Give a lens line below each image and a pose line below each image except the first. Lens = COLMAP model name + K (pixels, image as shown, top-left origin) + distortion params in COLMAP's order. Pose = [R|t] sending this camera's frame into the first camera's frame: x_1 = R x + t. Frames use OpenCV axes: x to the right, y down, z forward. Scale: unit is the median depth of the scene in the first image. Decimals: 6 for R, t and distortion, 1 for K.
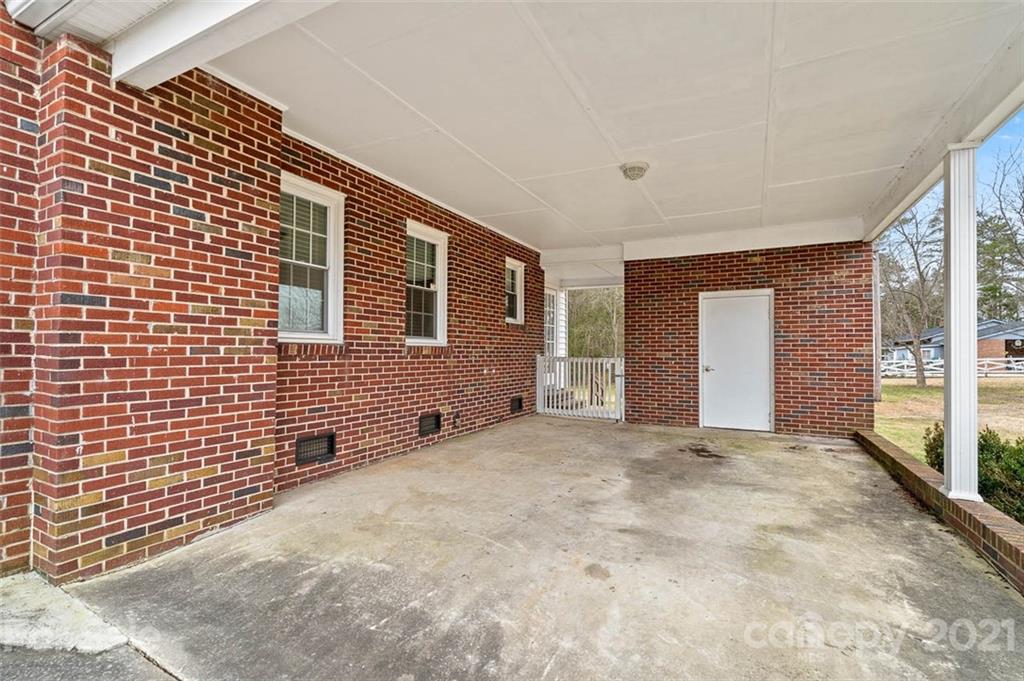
lens RADIAL K [[469.4, 0, 505.1], [0, 469.4, 331.6], [0, 0, 1]] dist [0.000146, 0.000354]
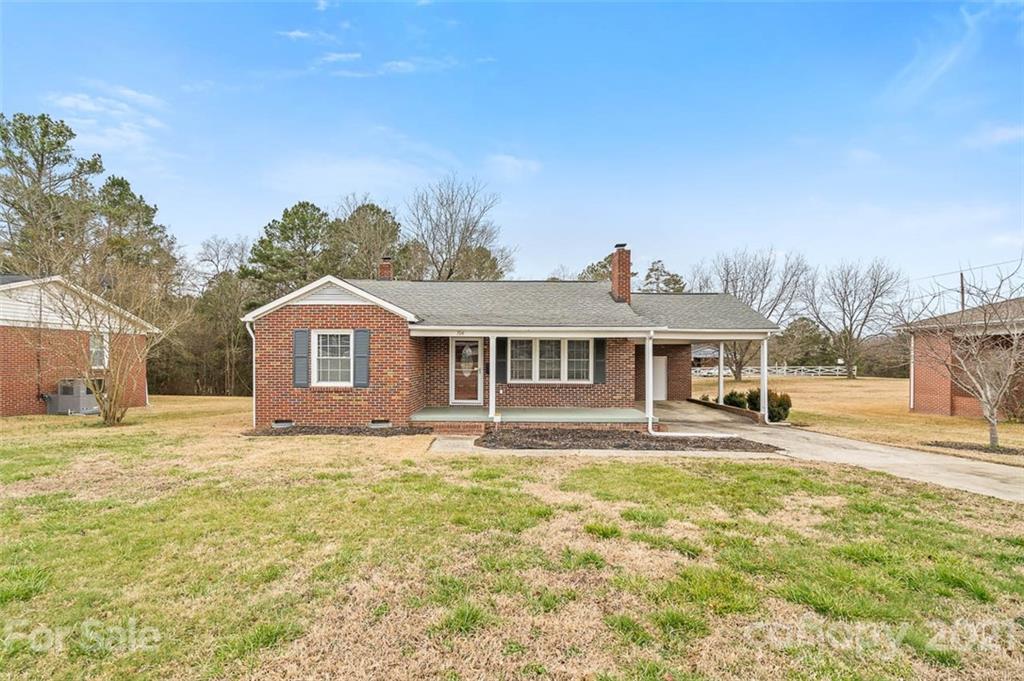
lens RADIAL K [[462.5, 0, 512.1], [0, 462.5, 341.9], [0, 0, 1]] dist [-0.000008, 0.000201]
pose [[0.882711, 0.009973, 0.469810, -1.928989], [-0.010552, 0.999943, -0.001400, -0.181453], [-0.469797, -0.003721, 0.882767, -1.358699]]
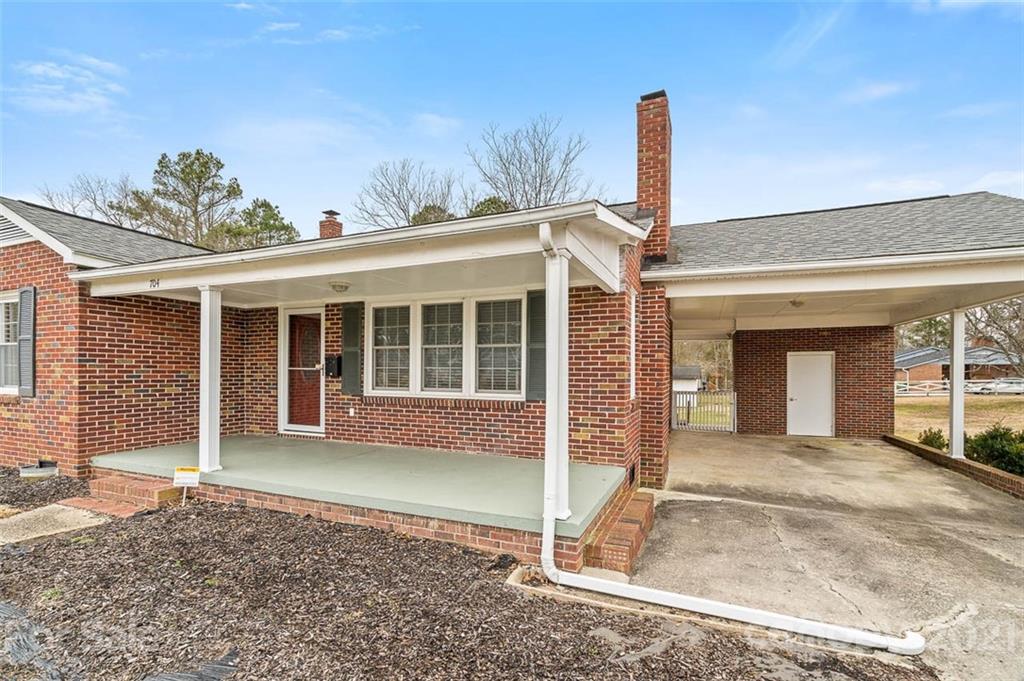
lens RADIAL K [[466.2, 0, 511.8], [0, 466.2, 363.0], [0, 0, 1]] dist [0.000083, 0.000033]
pose [[0.996845, -0.005767, 0.079166, -0.722948], [0.004223, 0.999798, 0.019657, -0.089764], [-0.079264, -0.019261, 0.996668, -0.575596]]
